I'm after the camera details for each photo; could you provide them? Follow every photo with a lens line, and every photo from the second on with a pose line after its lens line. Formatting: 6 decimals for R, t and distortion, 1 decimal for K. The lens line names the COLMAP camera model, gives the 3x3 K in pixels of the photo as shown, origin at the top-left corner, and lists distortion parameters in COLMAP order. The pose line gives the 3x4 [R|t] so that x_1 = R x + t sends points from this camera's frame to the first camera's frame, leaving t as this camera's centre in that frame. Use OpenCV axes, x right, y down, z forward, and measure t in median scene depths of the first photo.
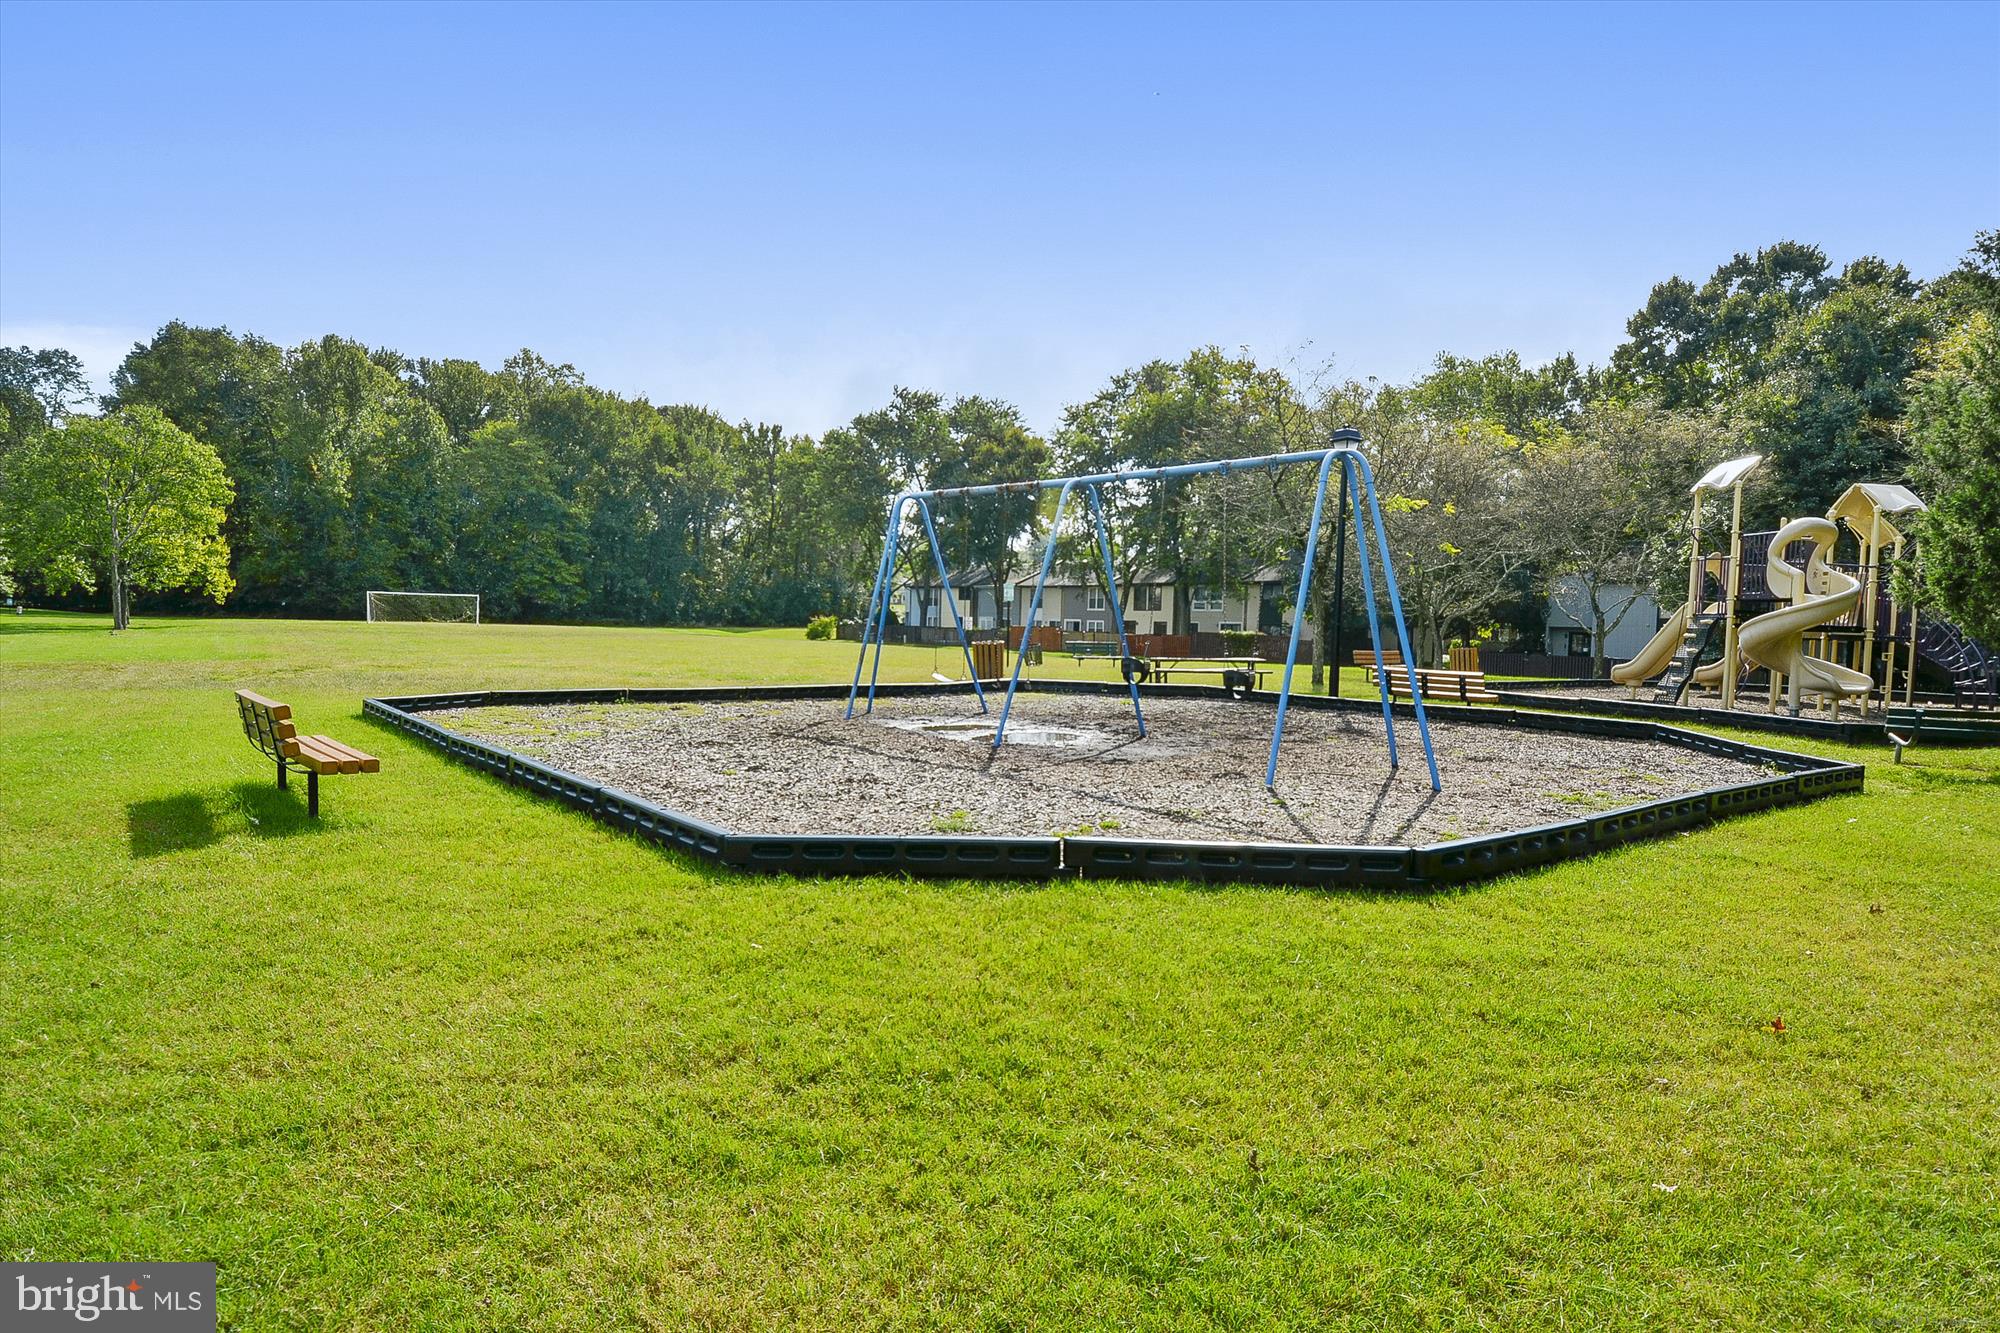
lens RADIAL K [[1104.1, 0, 1002.4], [0, 1104.1, 656.8], [0, 0, 1]] dist [0.046804, -0.062820]
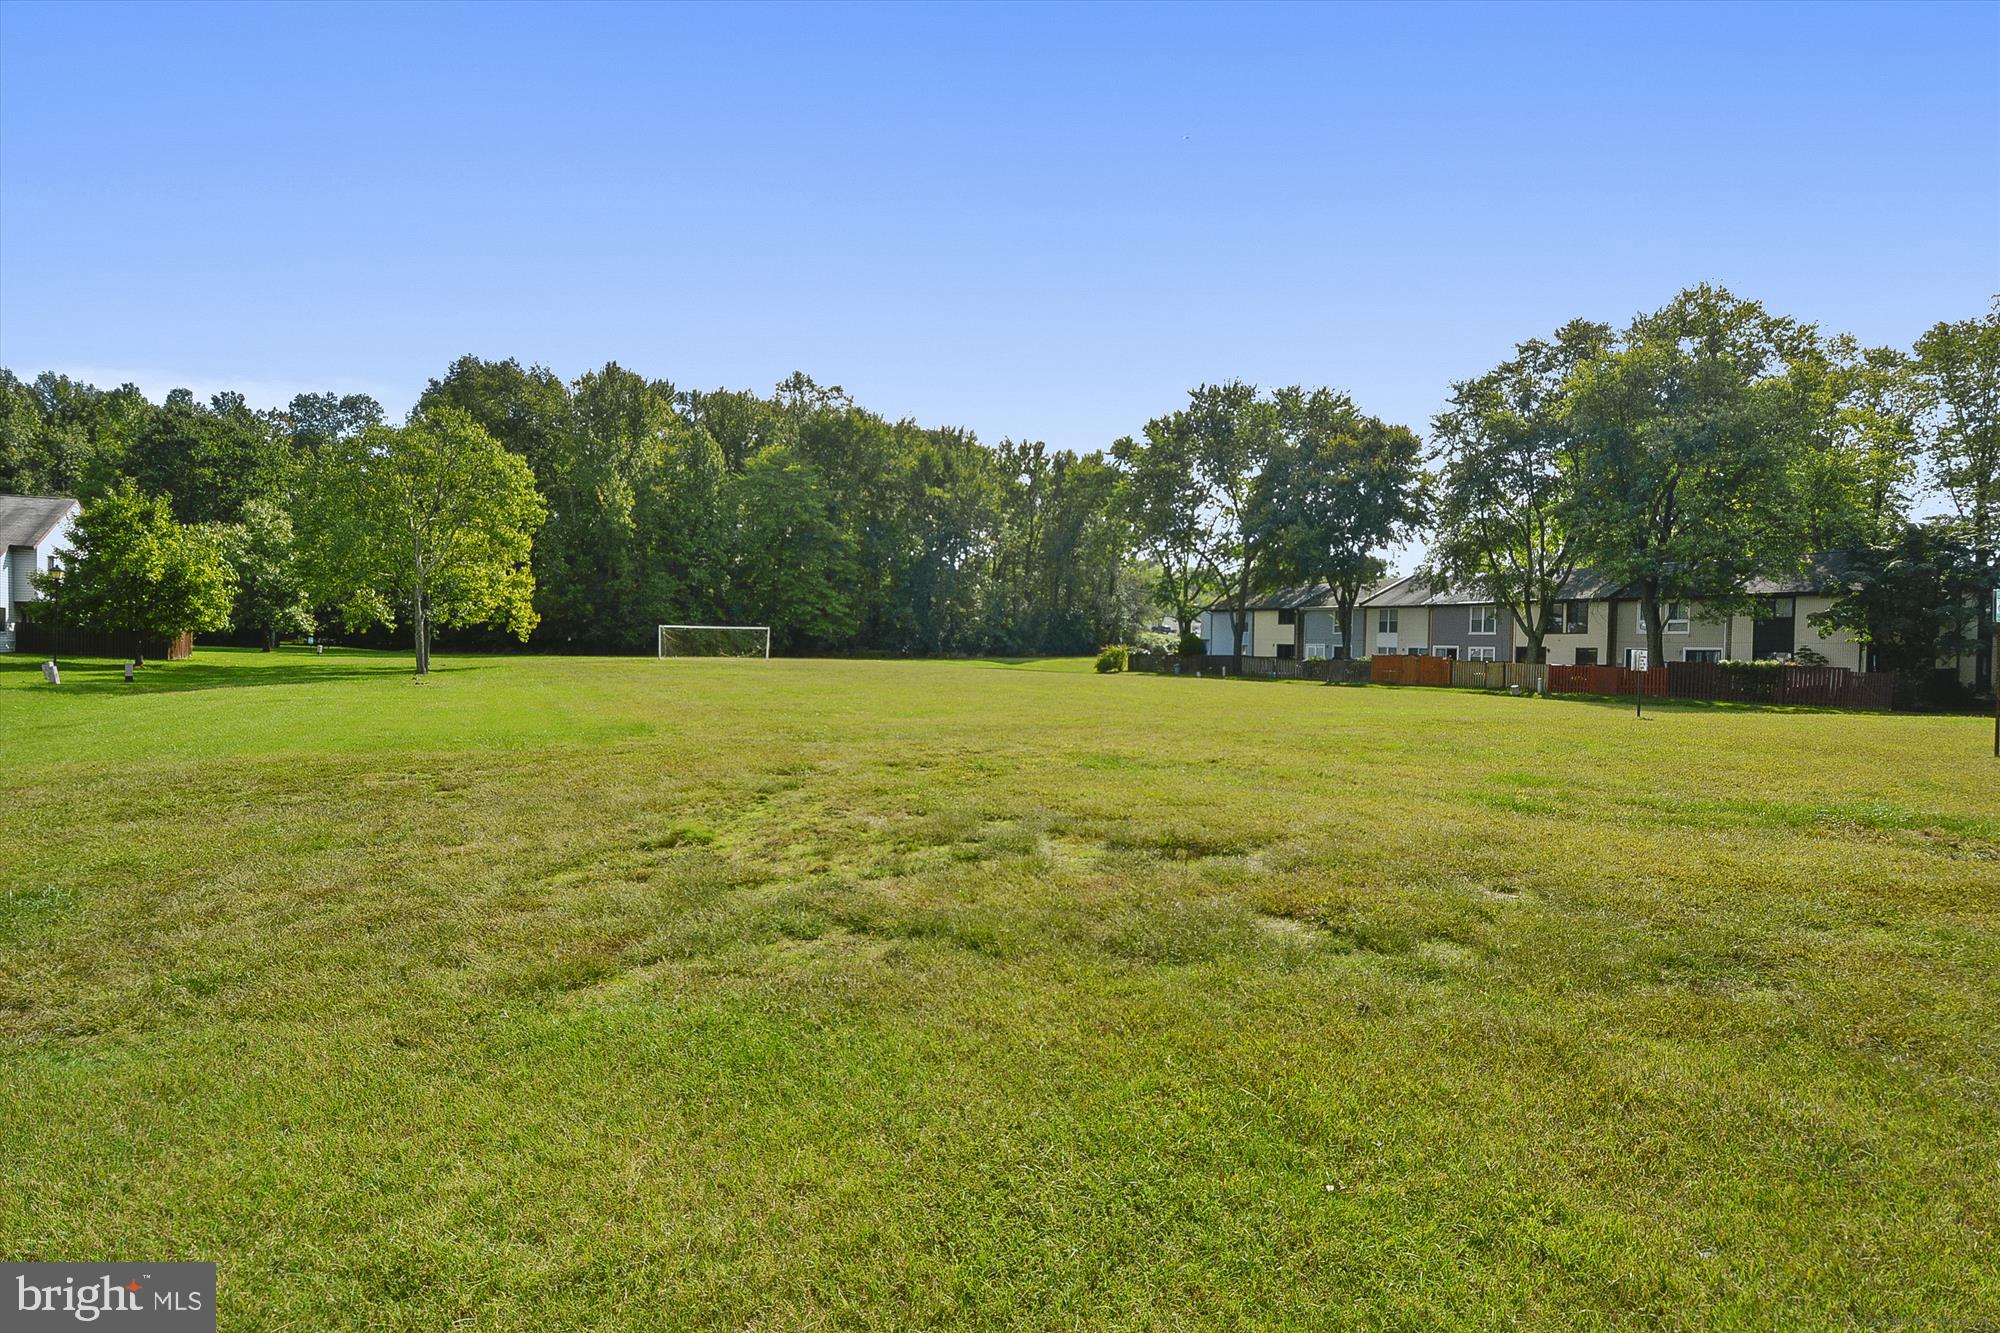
lens RADIAL K [[1104.1, 0, 1002.4], [0, 1104.1, 656.8], [0, 0, 1]] dist [0.046804, -0.062820]
pose [[0.983186, -0.009684, -0.182352, -0.094343], [0.005415, 0.999700, -0.023896, -0.006843], [0.182528, 0.022506, 0.982943, 0.112150]]
